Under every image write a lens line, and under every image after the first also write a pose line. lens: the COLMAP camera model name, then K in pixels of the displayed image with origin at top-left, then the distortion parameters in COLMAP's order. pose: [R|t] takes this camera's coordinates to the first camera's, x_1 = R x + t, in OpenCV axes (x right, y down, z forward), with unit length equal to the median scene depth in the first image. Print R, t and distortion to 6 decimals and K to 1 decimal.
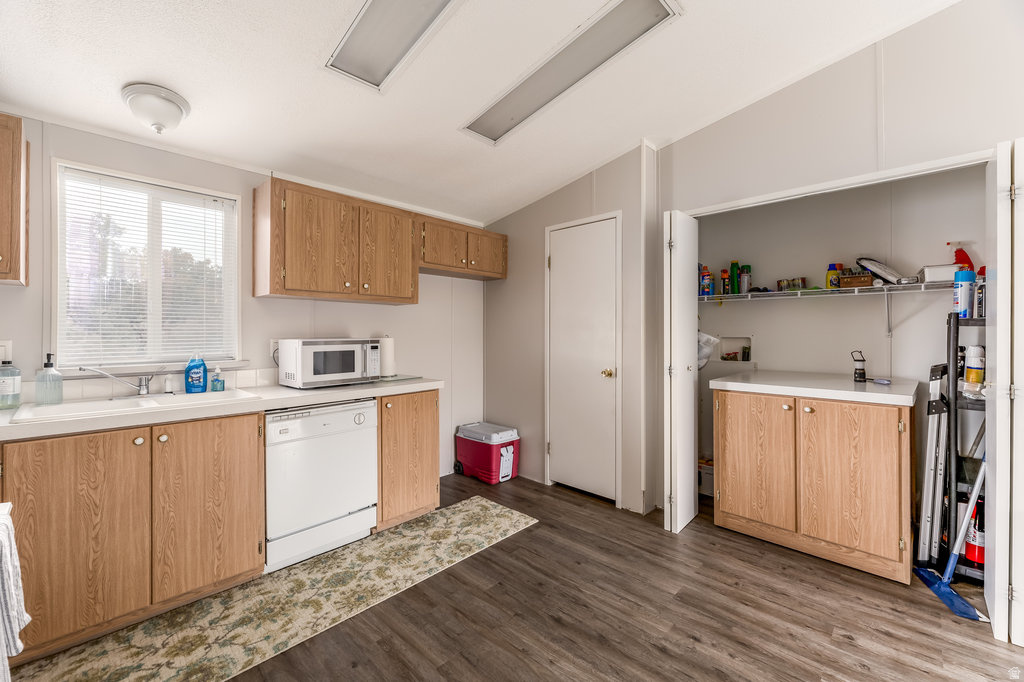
lens RADIAL K [[427.3, 0, 503.2], [0, 427.3, 331.1], [0, 0, 1]] dist [0.006213, -0.003678]
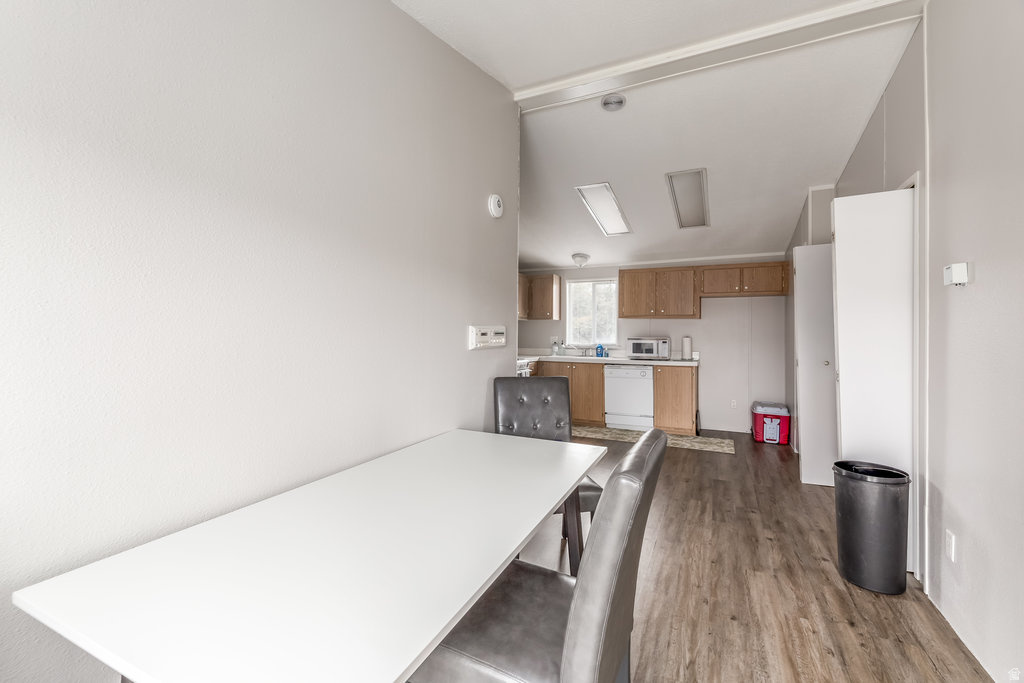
lens RADIAL K [[427.3, 0, 490.3], [0, 427.3, 331.7], [0, 0, 1]] dist [0.006213, -0.003678]
pose [[0.270440, -0.004380, -0.962727, 1.604101], [-0.003028, 0.999981, -0.005400, 0.003827], [0.962732, 0.004375, 0.270422, -0.355498]]
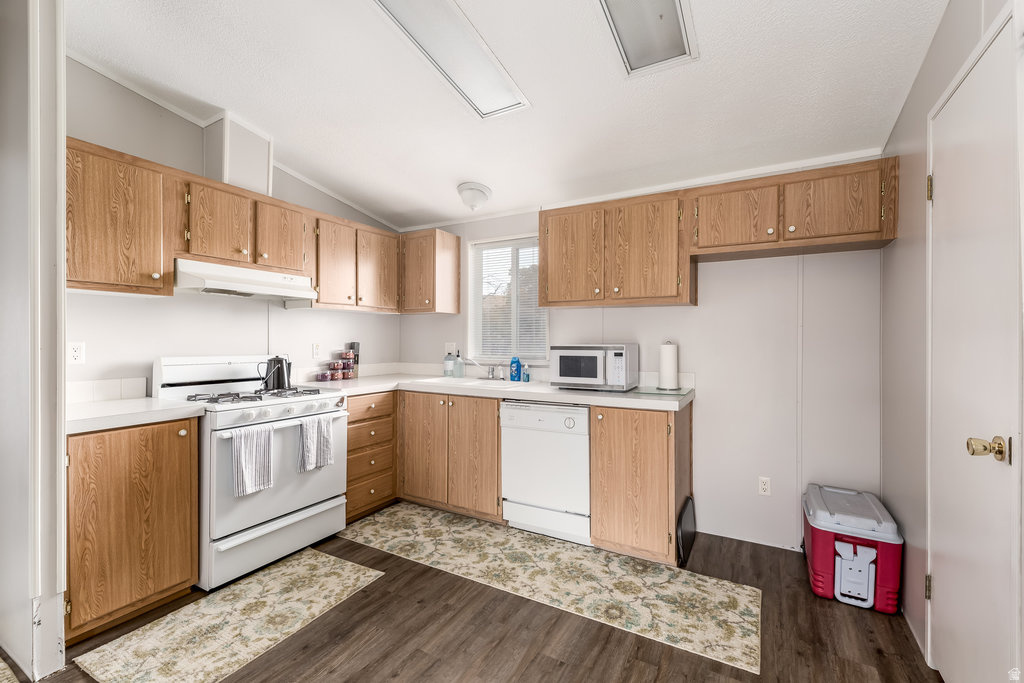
lens RADIAL K [[427.3, 0, 529.0], [0, 427.3, 340.1], [0, 0, 1]] dist [0.006213, -0.003678]
pose [[0.261554, 0.003253, -0.965183, 0.639367], [0.001256, 0.999992, 0.003711, 0.003450], [0.965188, -0.002183, 0.261548, 0.659752]]
